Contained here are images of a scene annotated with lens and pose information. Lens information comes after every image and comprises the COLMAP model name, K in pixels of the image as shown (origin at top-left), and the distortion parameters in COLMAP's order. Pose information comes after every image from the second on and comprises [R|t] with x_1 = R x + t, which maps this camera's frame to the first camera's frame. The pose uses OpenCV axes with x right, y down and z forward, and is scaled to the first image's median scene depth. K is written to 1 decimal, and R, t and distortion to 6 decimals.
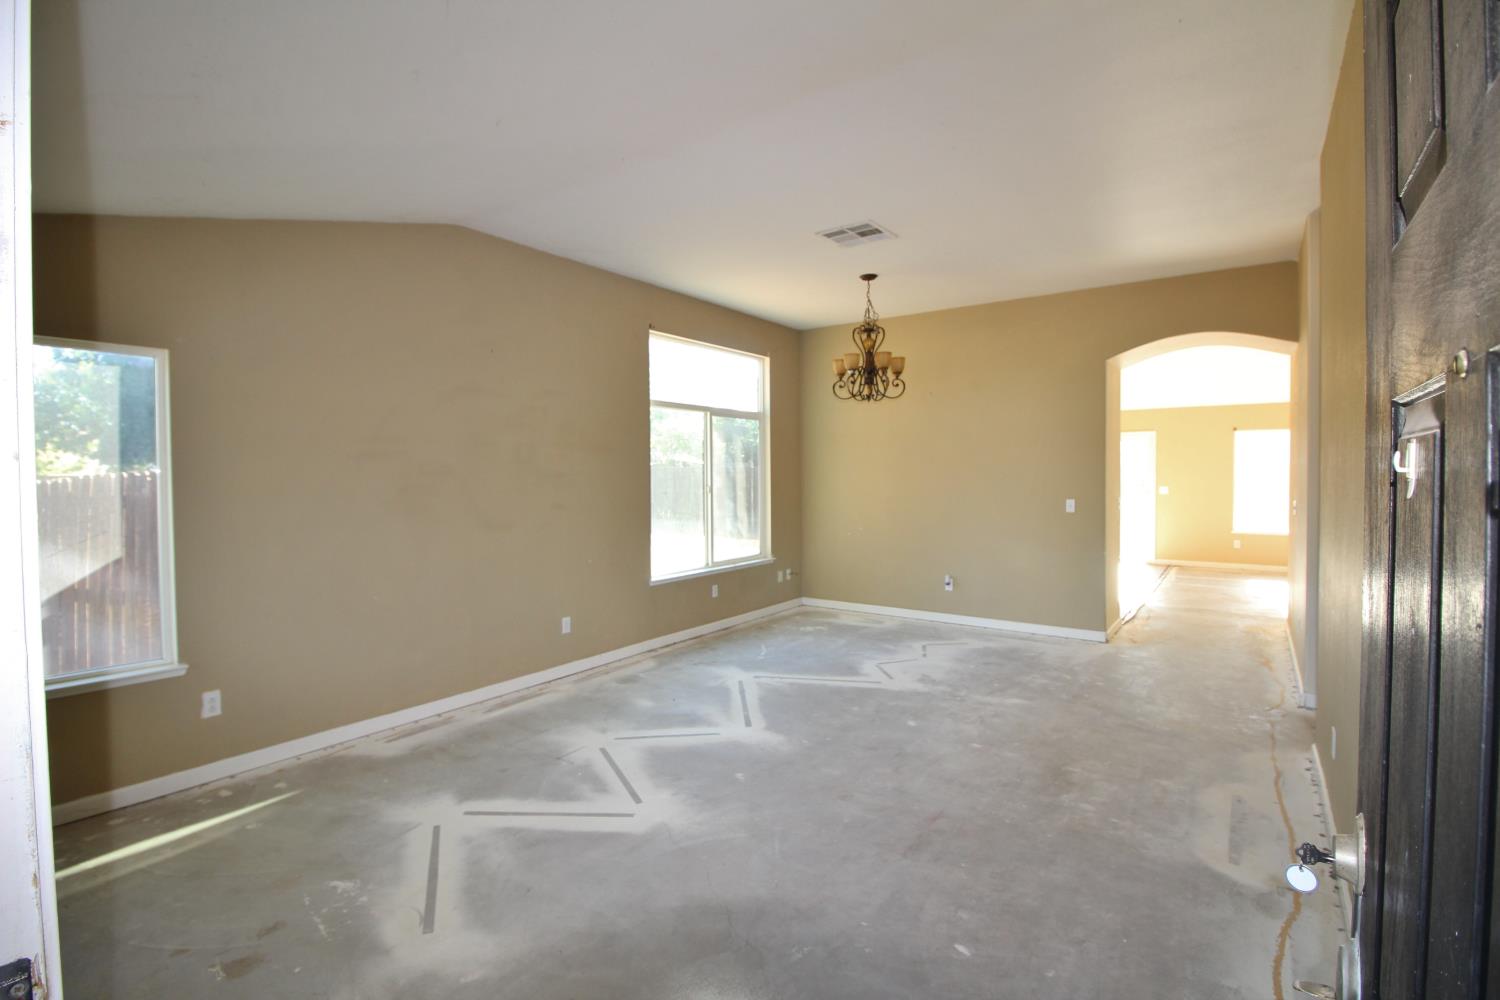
lens RADIAL K [[696.5, 0, 748.3], [0, 696.5, 487.9], [0, 0, 1]] dist [0.000453, -0.013670]
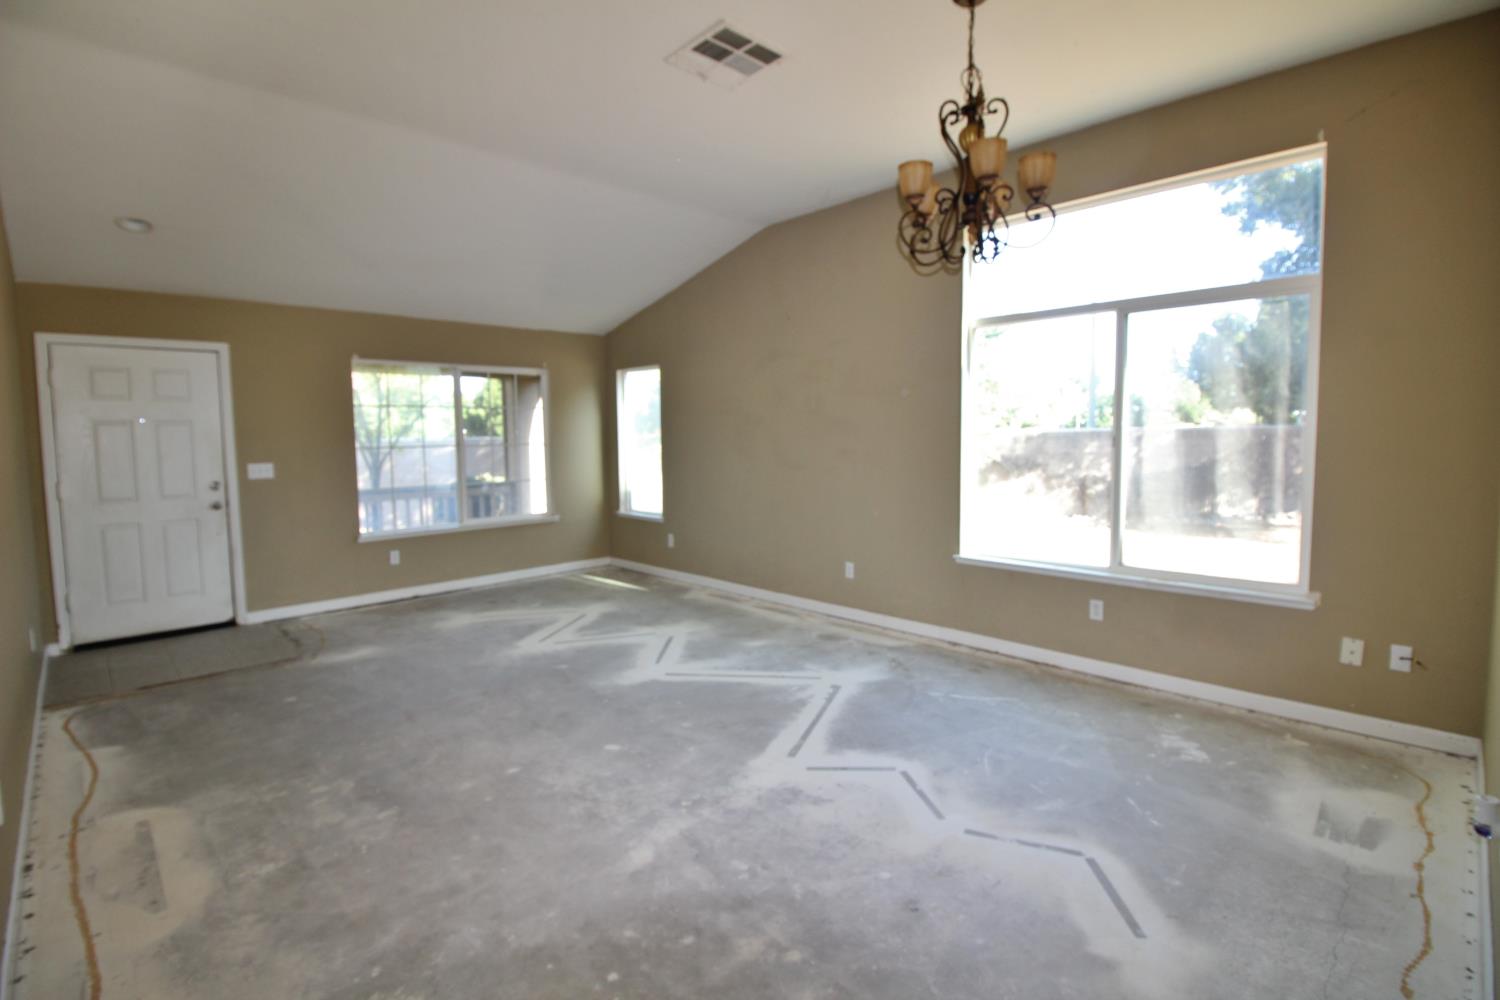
lens RADIAL K [[696.5, 0, 748.3], [0, 696.5, 487.9], [0, 0, 1]] dist [0.000453, -0.013670]
pose [[-0.173545, 0.082358, -0.981376, 0.801938], [-0.007811, 0.996351, 0.084996, -0.009338], [0.984795, 0.022416, -0.172268, 1.091952]]
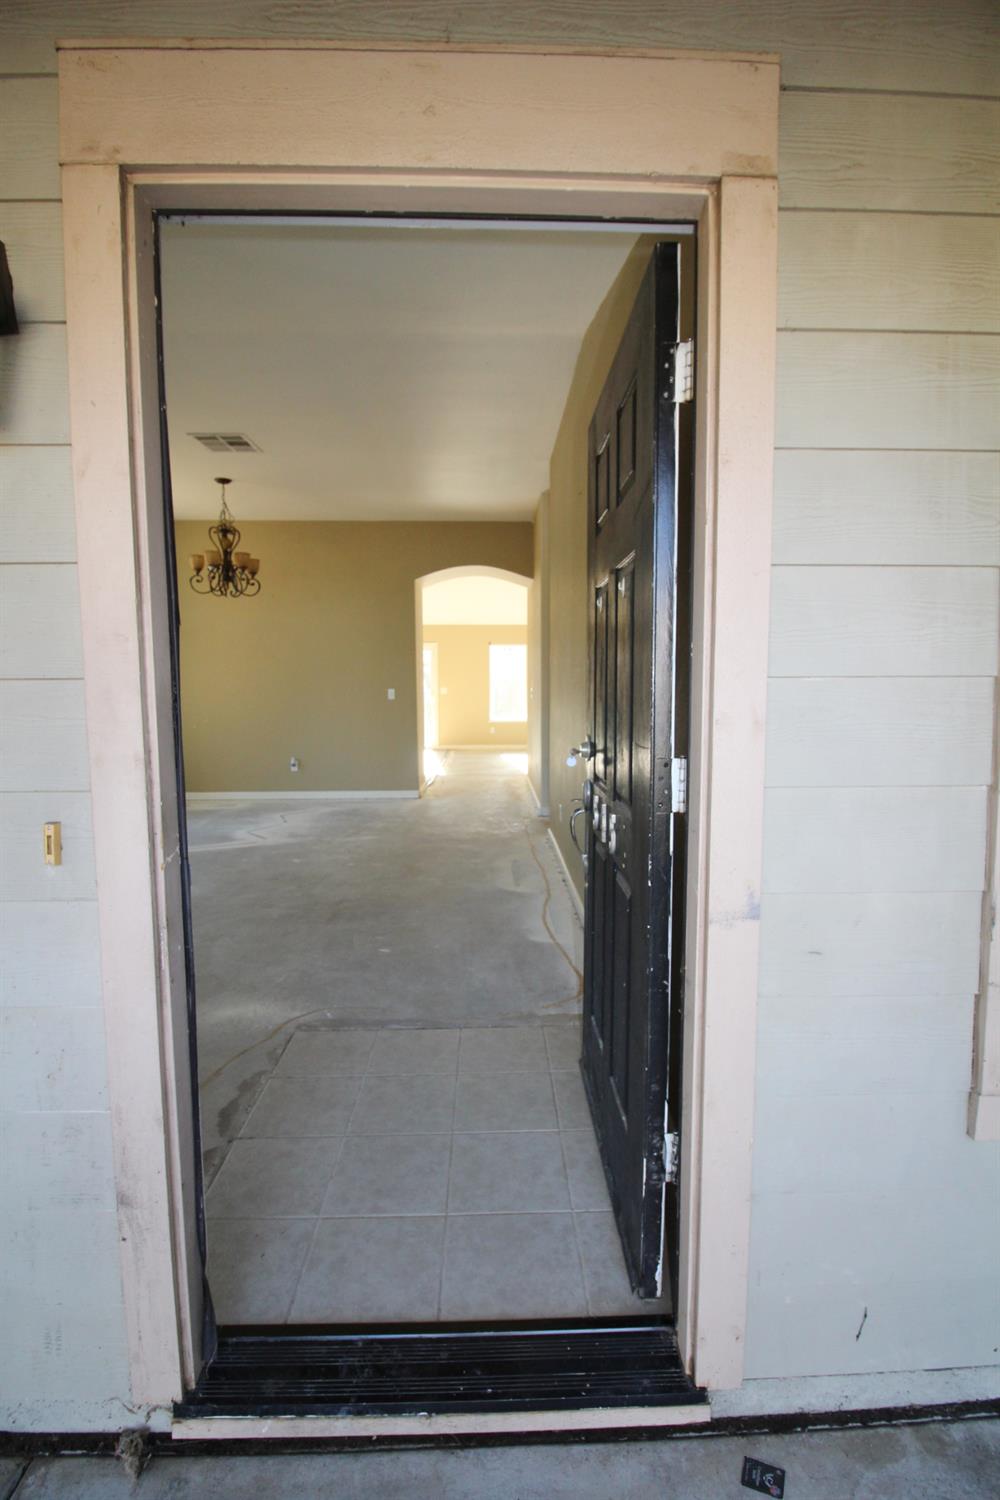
lens RADIAL K [[696.5, 0, 511.6], [0, 696.5, 749.3], [0, 0, 1]] dist [0.000453, -0.013670]
pose [[0.791631, -0.053143, 0.608684, -0.175823], [0.013069, 0.997455, 0.070089, 0.050983], [-0.610860, -0.047530, 0.790311, -0.172680]]
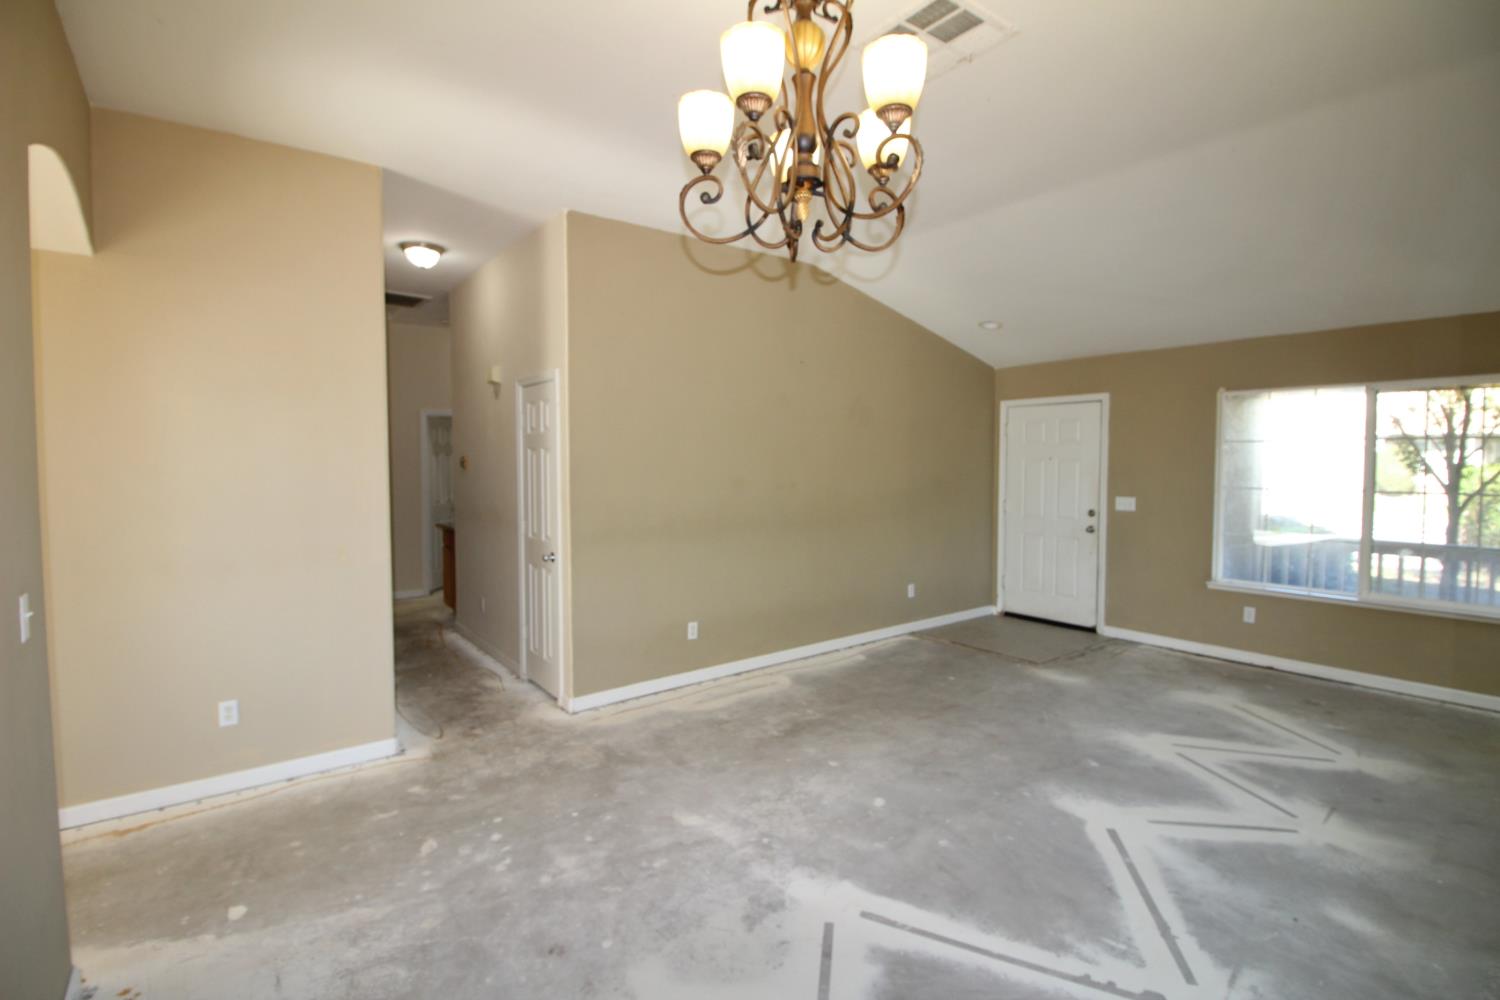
lens RADIAL K [[696.5, 0, 748.3], [0, 696.5, 487.9], [0, 0, 1]] dist [0.000453, -0.013670]
pose [[-0.956723, -0.004178, 0.290970, 0.128838], [0.014666, 0.997934, 0.062552, -0.051223], [-0.290630, 0.064113, -0.954685, 1.508062]]
